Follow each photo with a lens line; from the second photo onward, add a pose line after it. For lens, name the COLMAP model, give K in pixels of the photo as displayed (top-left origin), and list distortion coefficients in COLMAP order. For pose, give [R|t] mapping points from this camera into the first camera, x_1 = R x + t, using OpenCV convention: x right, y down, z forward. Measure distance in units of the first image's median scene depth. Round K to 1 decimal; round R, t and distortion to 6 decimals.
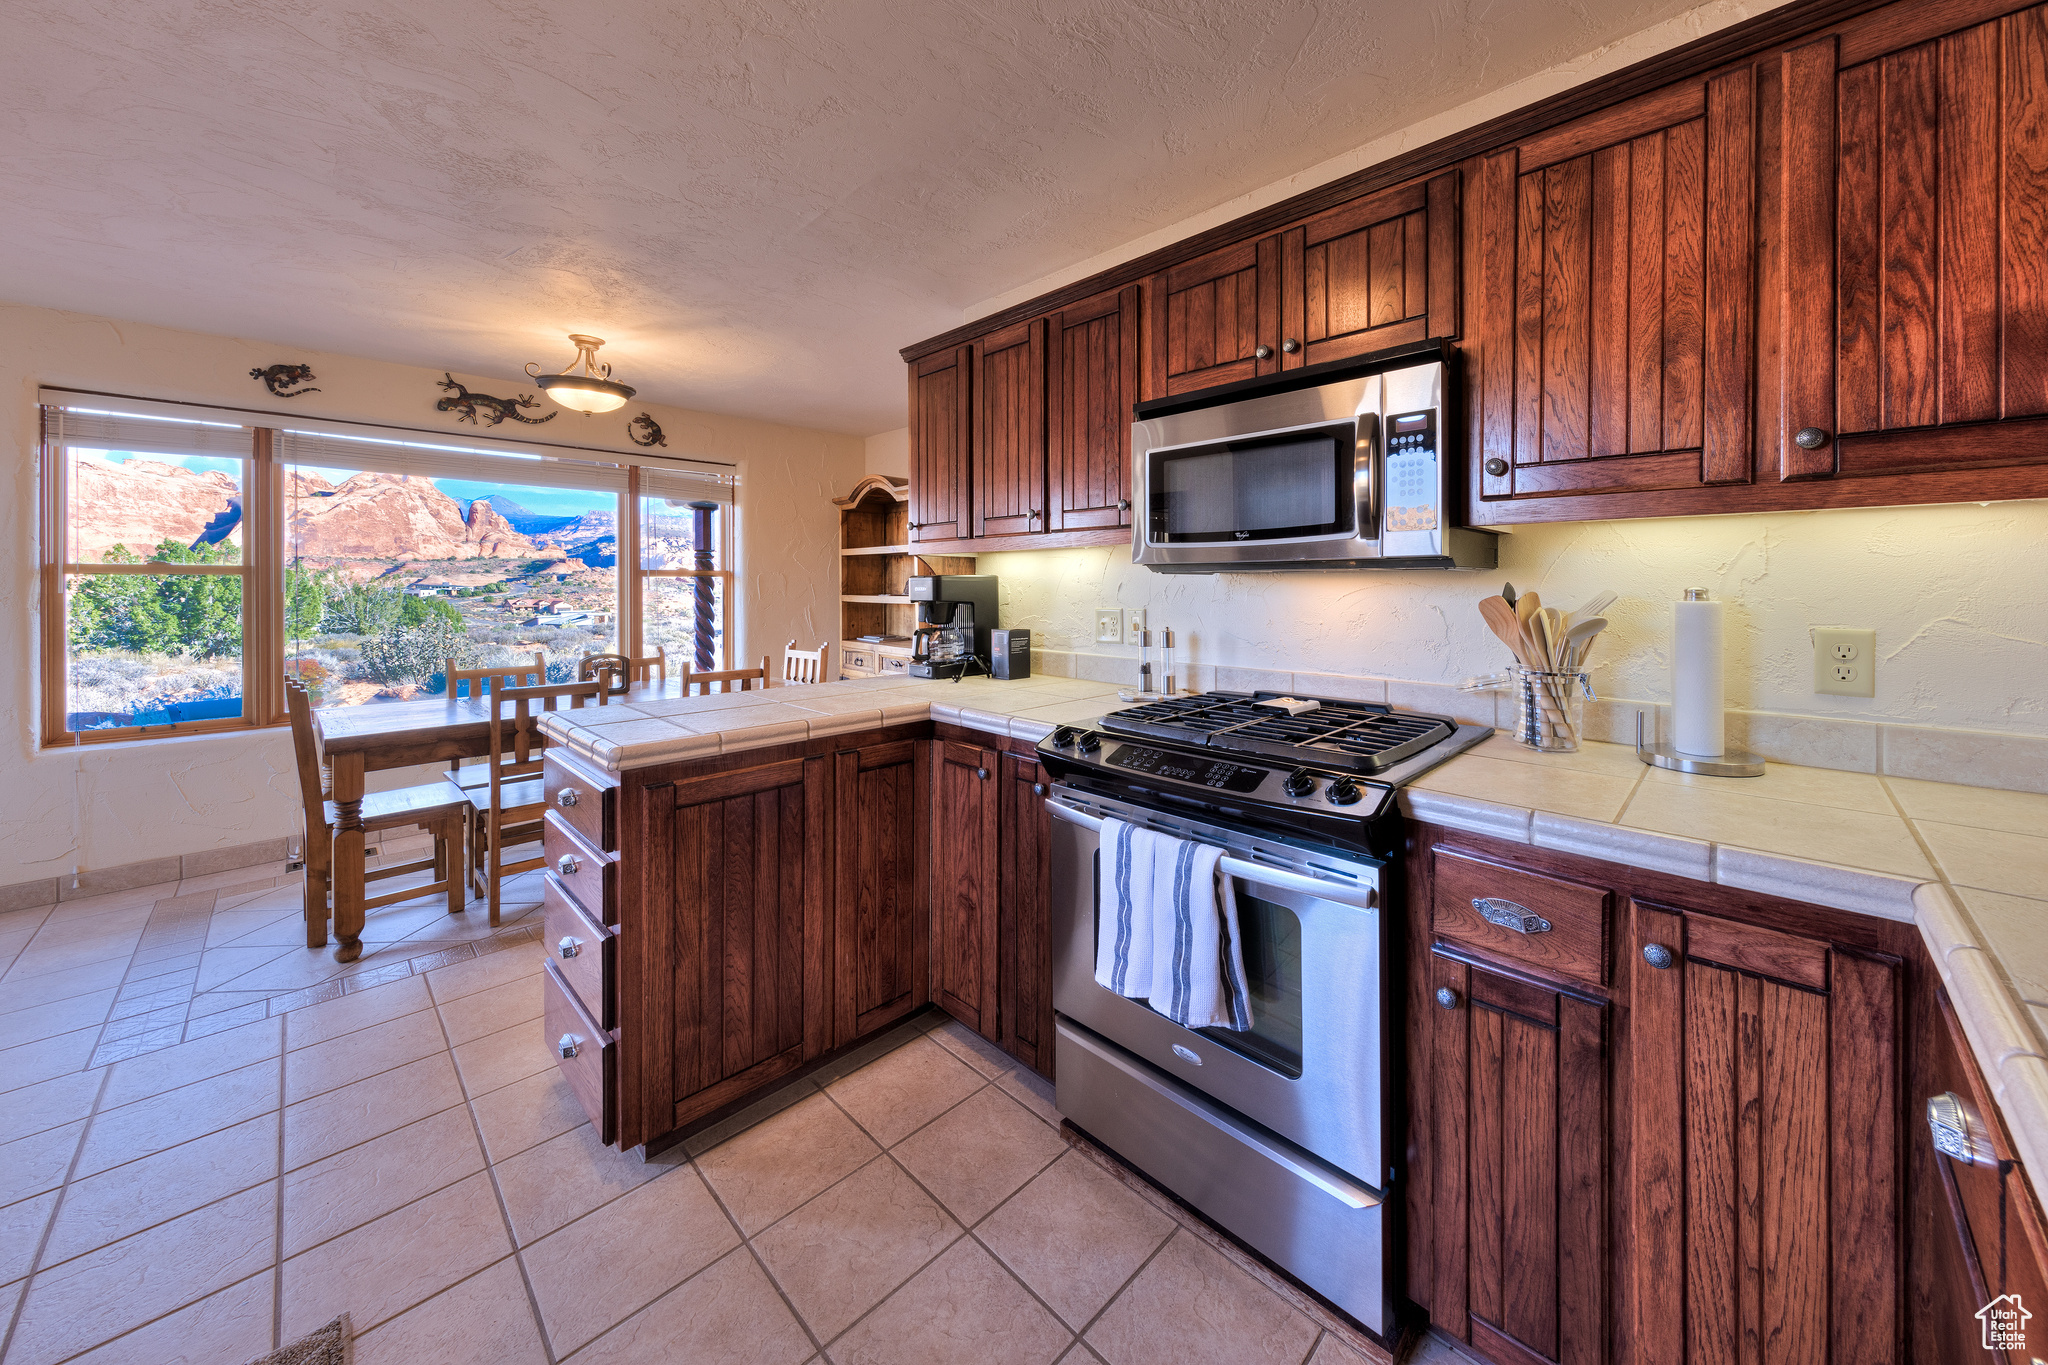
lens RADIAL K [[726.3, 0, 1105.0], [0, 726.3, 583.5], [0, 0, 1]] dist [-0.000175, 0.000130]
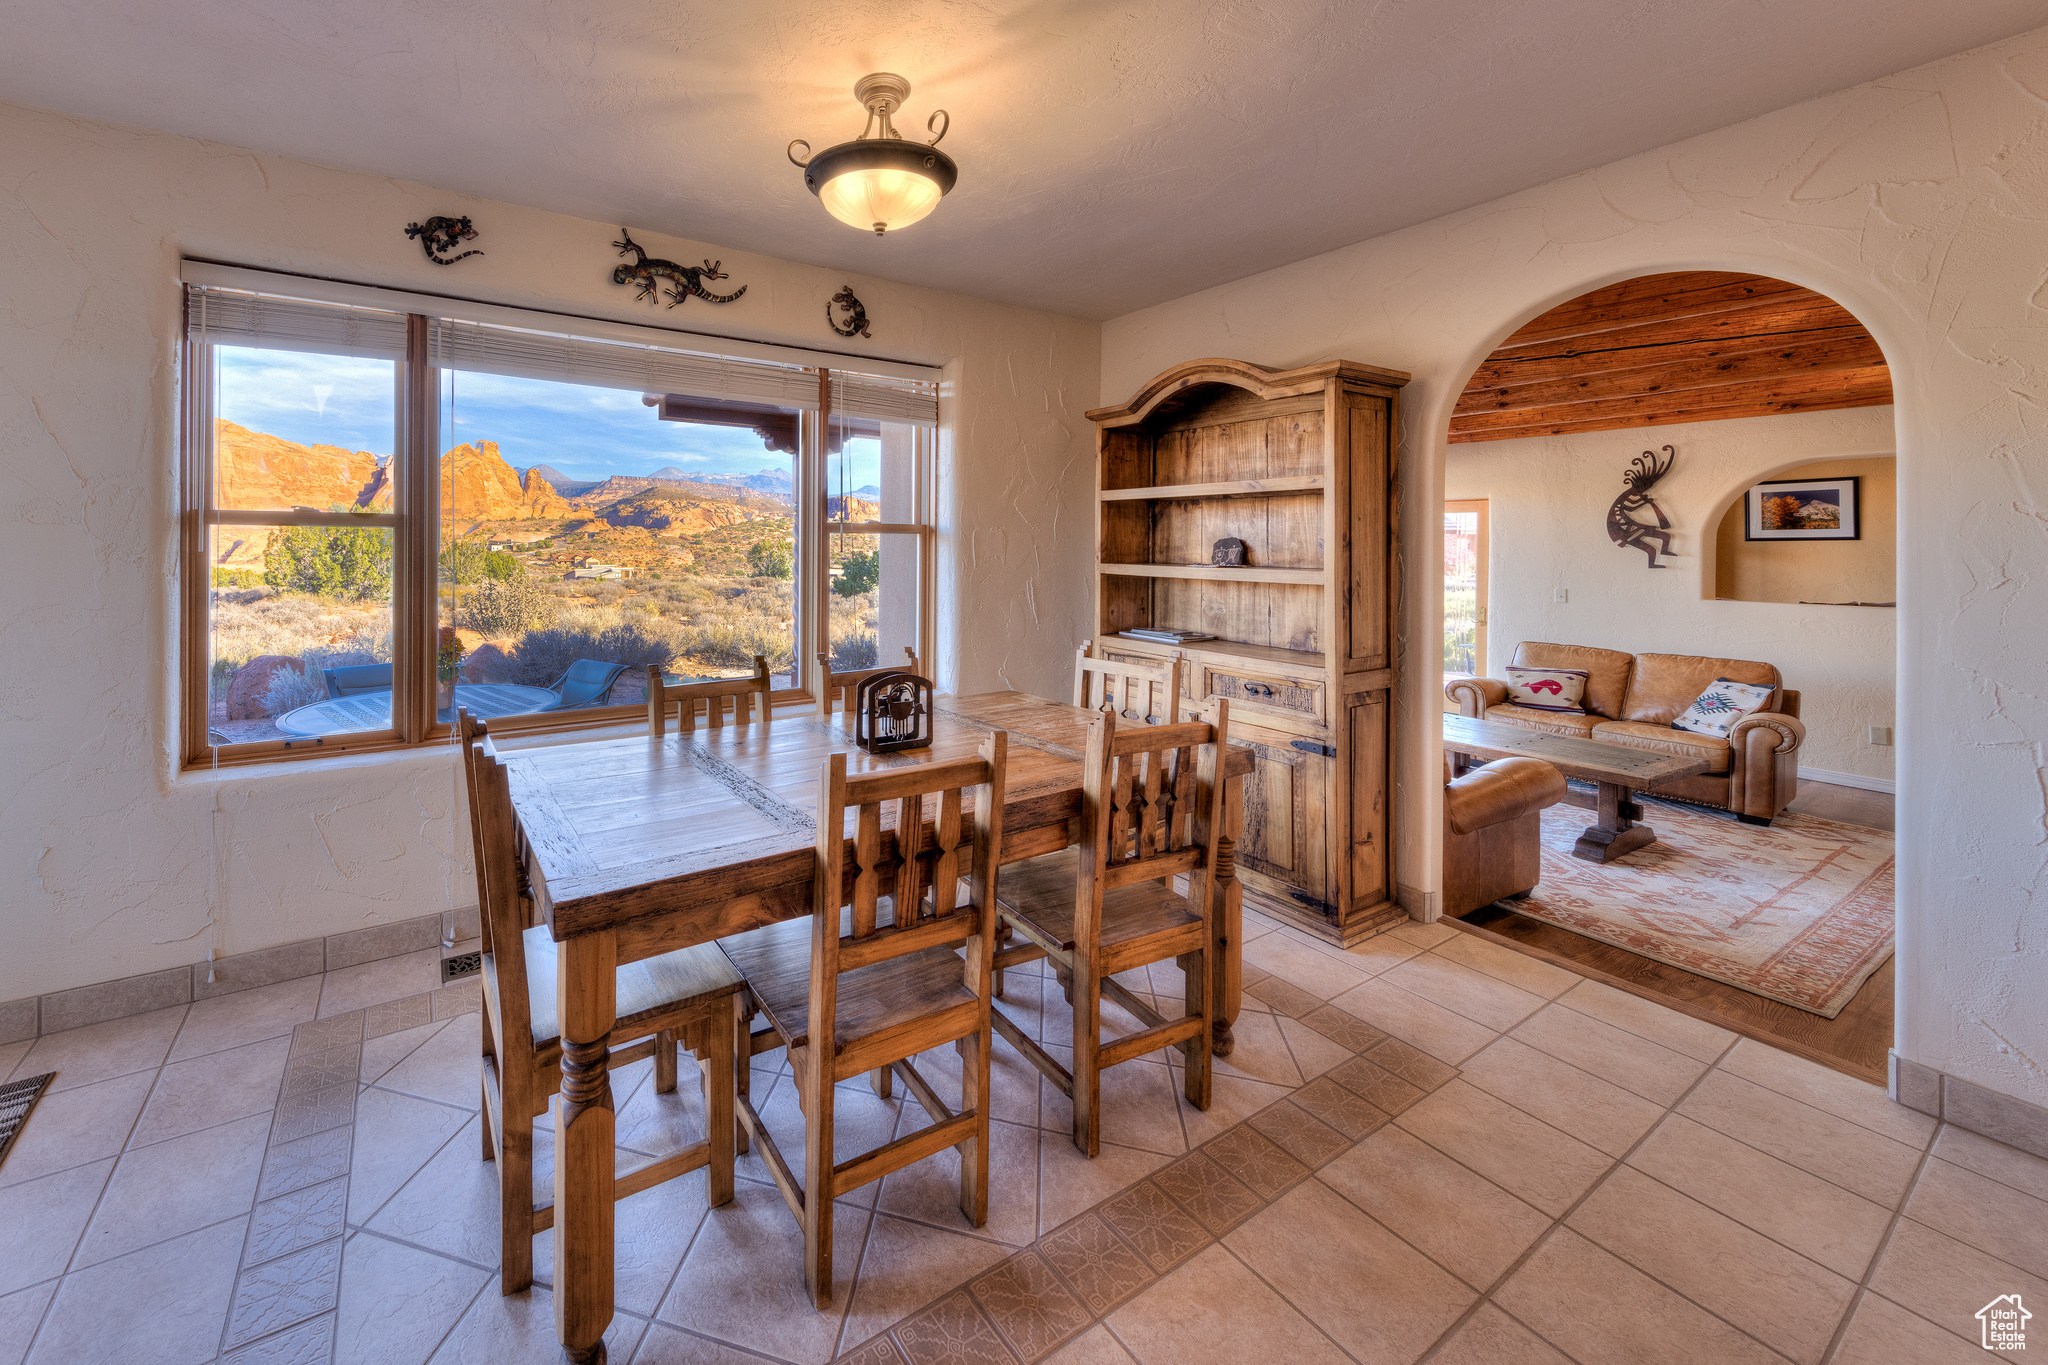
lens RADIAL K [[759.0, 0, 832.4], [0, 759.0, 544.2], [0, 0, 1]] dist [0.001732, -0.000047]
pose [[0.944937, 0.008450, -0.327144, -0.548484], [-0.008315, 0.999964, 0.001812, -0.000371], [0.327147, 0.001008, 0.944973, 0.446020]]
